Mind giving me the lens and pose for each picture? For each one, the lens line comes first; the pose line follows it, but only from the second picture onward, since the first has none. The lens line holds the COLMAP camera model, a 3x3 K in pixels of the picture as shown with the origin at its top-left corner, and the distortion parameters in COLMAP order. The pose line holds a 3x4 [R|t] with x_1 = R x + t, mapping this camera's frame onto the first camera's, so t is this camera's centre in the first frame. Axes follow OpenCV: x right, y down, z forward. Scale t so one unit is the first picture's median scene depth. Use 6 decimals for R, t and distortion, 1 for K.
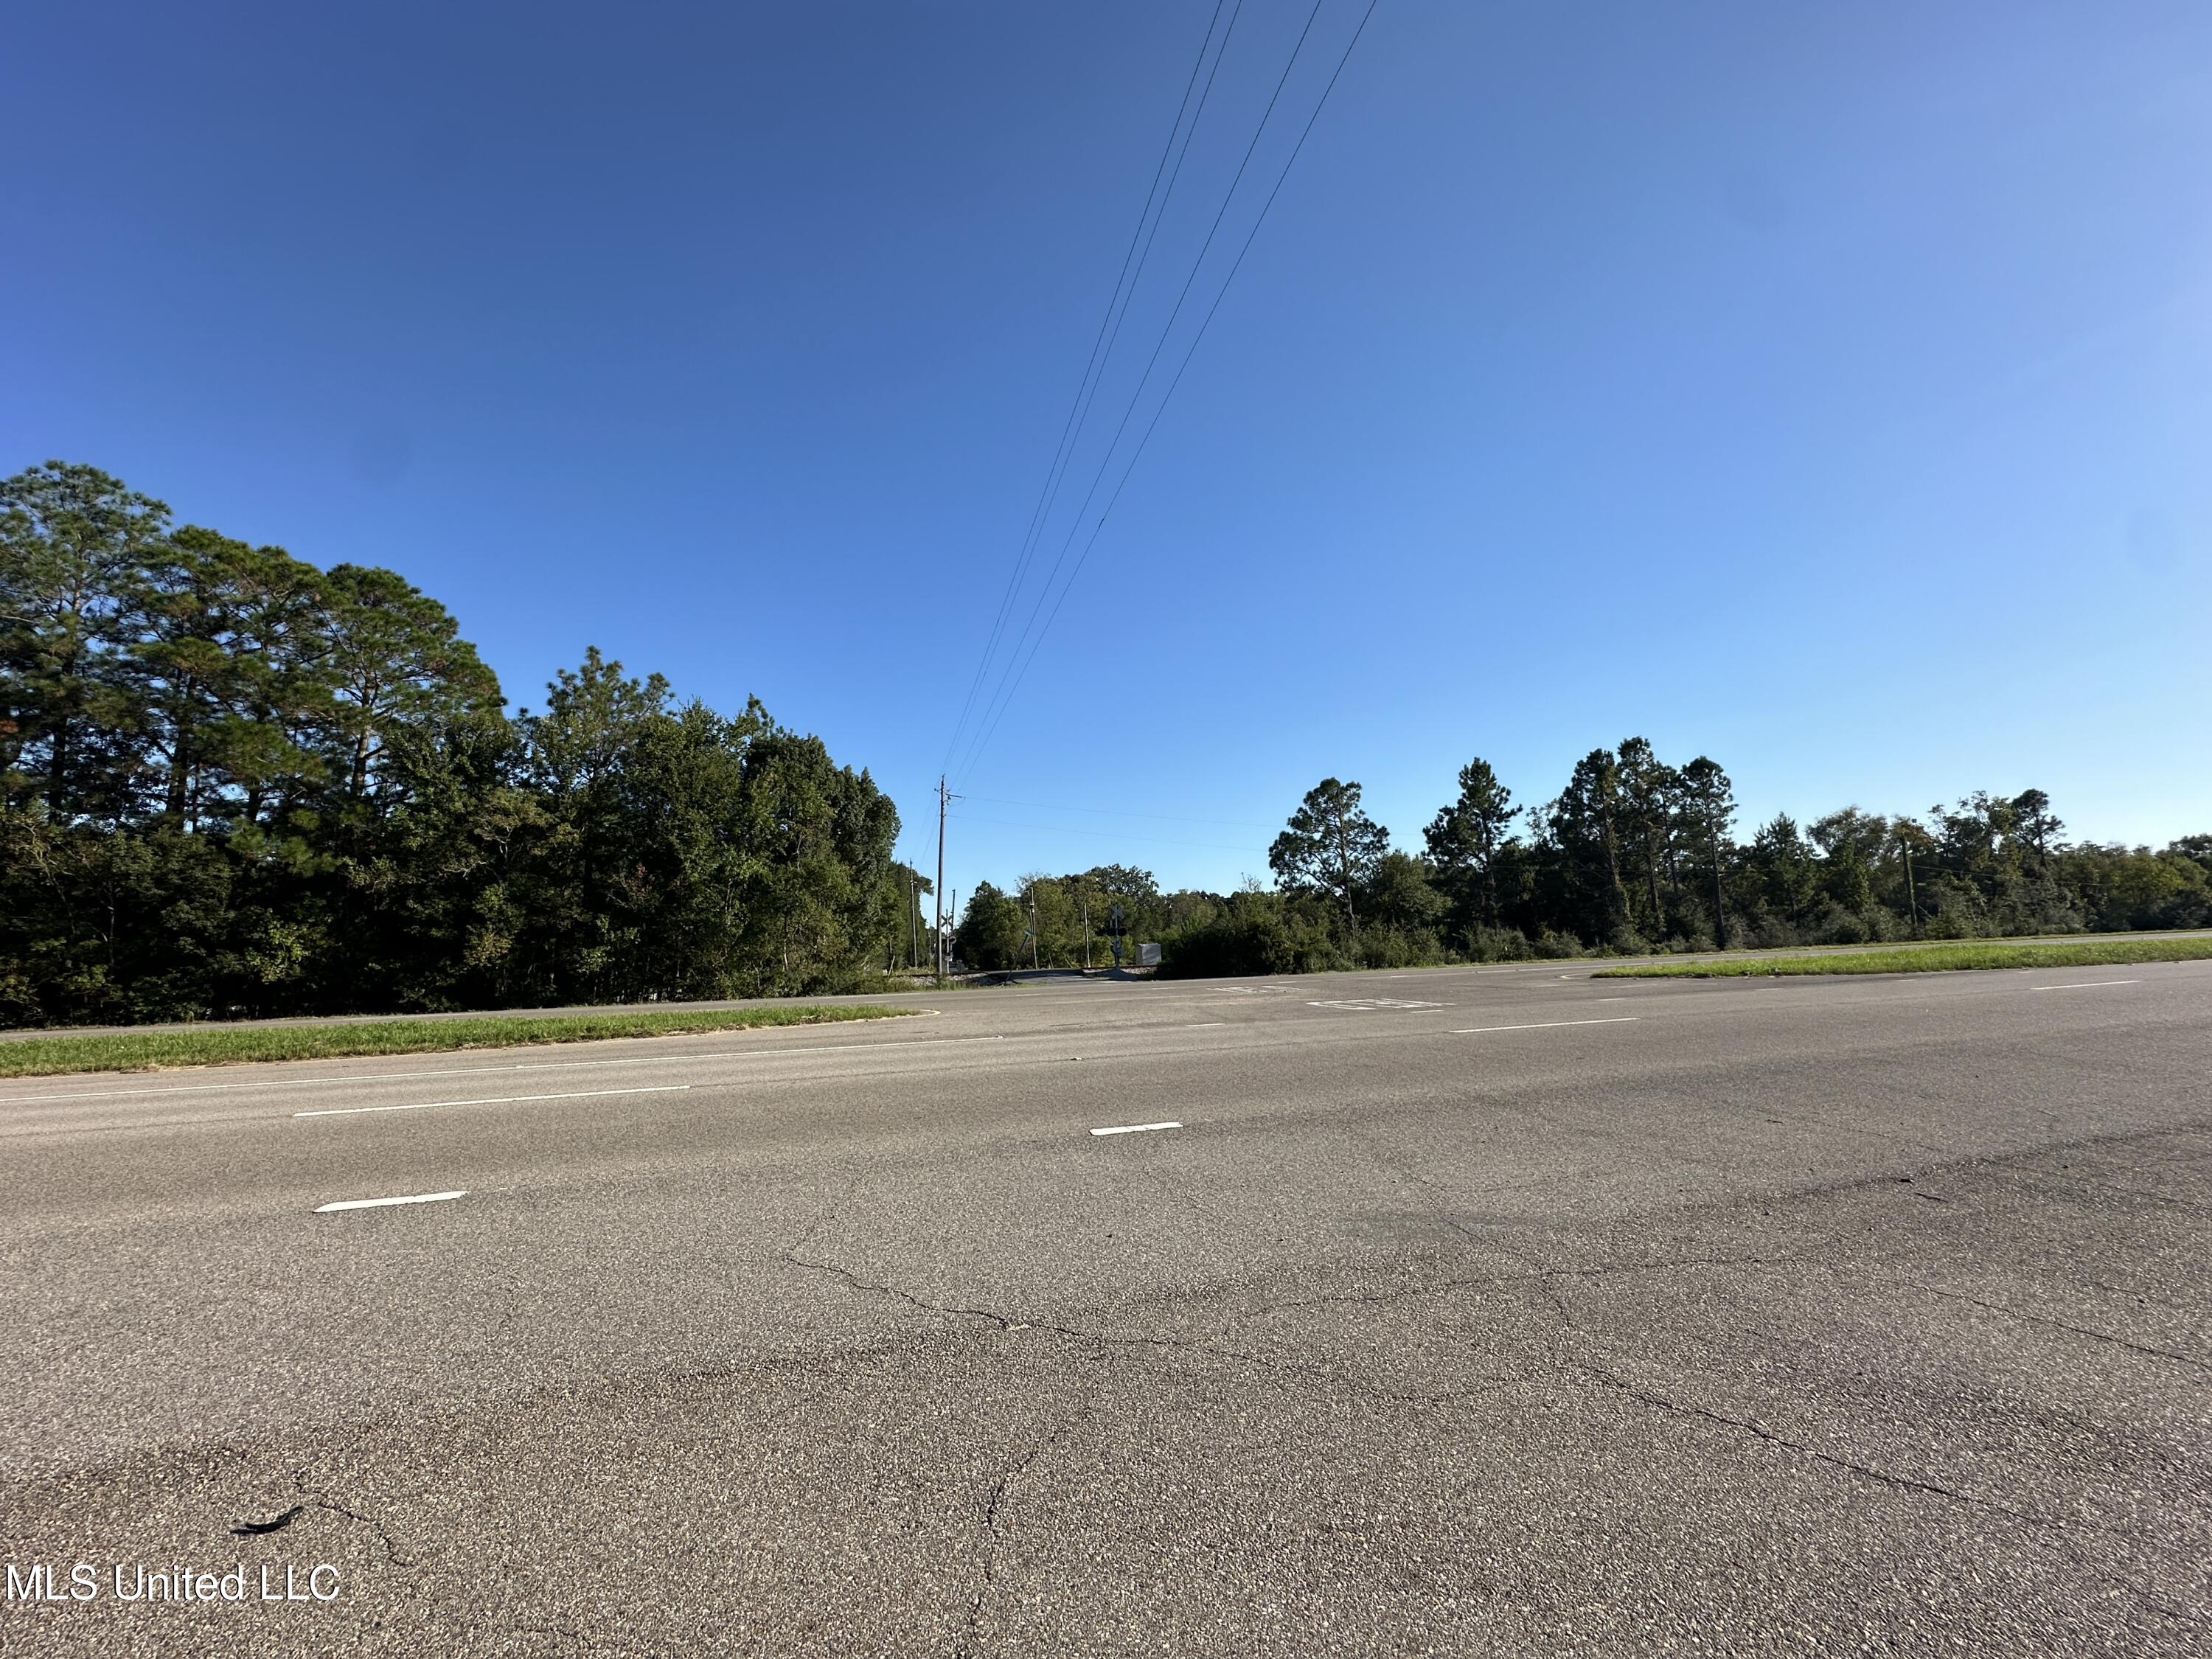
lens RADIAL K [[883.3, 0, 1101.6], [0, 883.3, 832.3], [0, 0, 1]] dist [-0.006311, 0.000636]
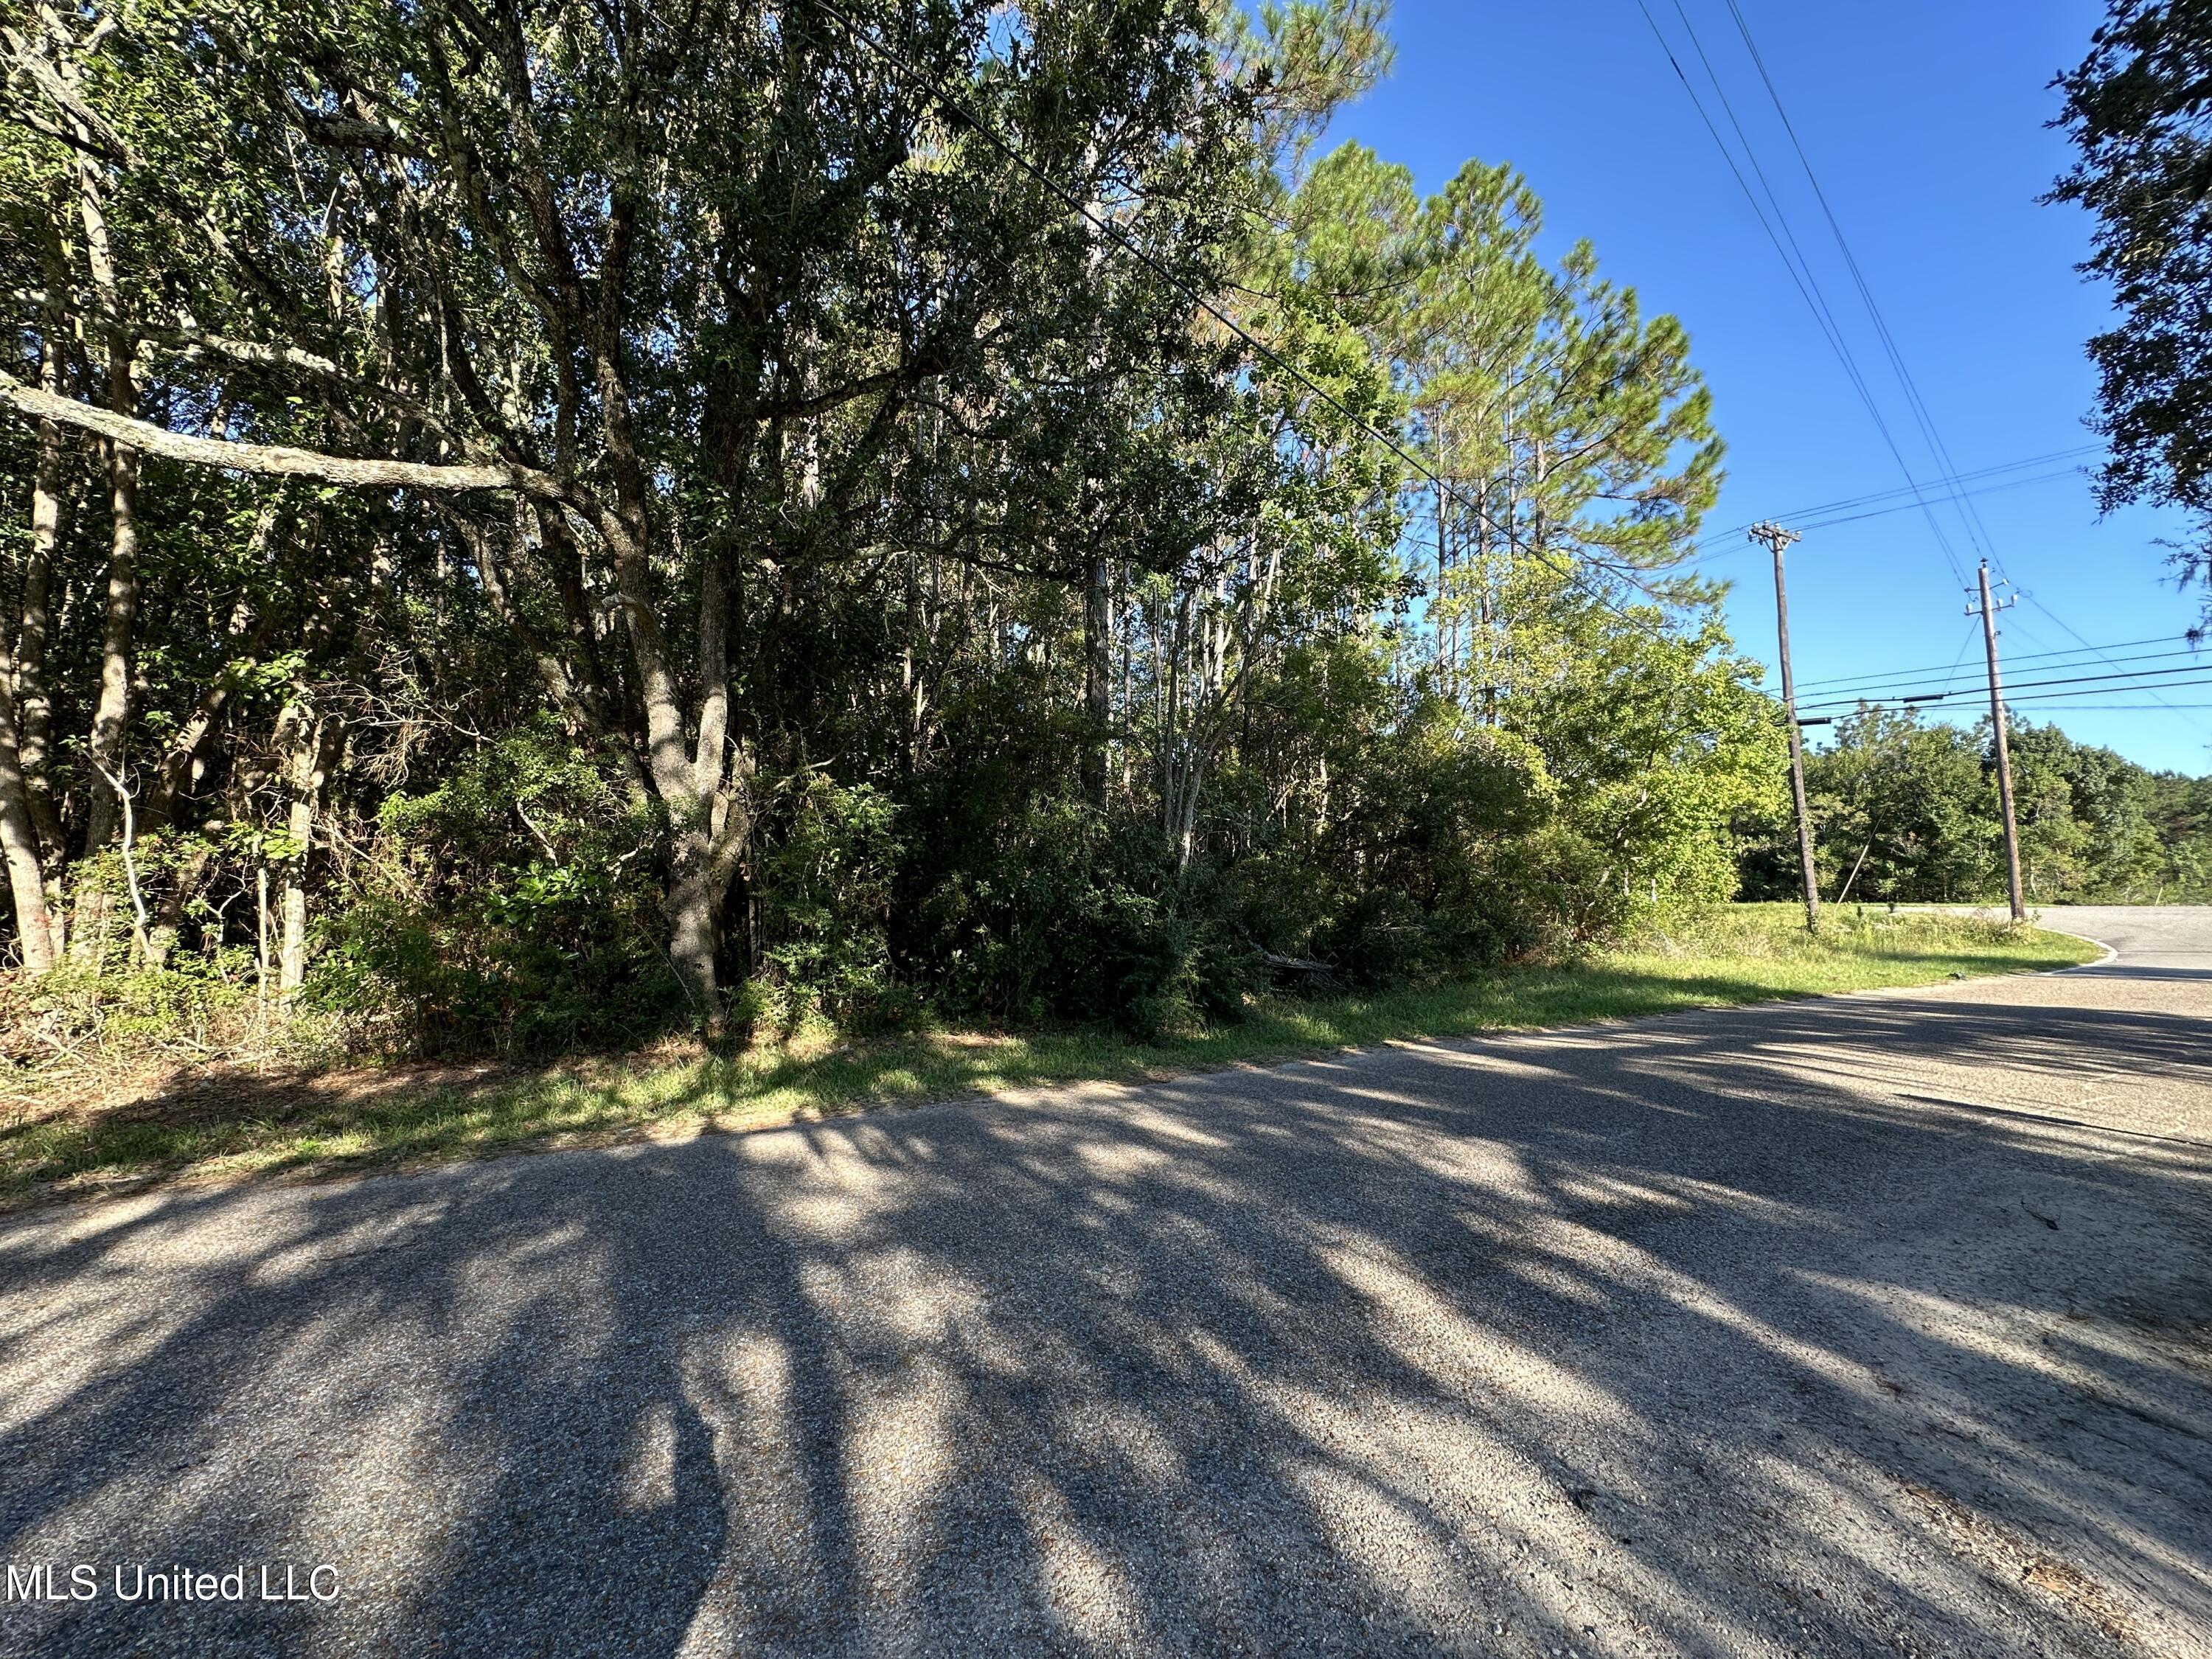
lens RADIAL K [[883.3, 0, 1109.9], [0, 883.3, 833.1], [0, 0, 1]] dist [-0.006311, 0.000636]
pose [[0.348162, -0.039310, -0.936610, 0.539967], [0.112722, 0.993627, 0.000198, -0.136679], [0.930632, -0.105646, 0.350375, -1.057966]]
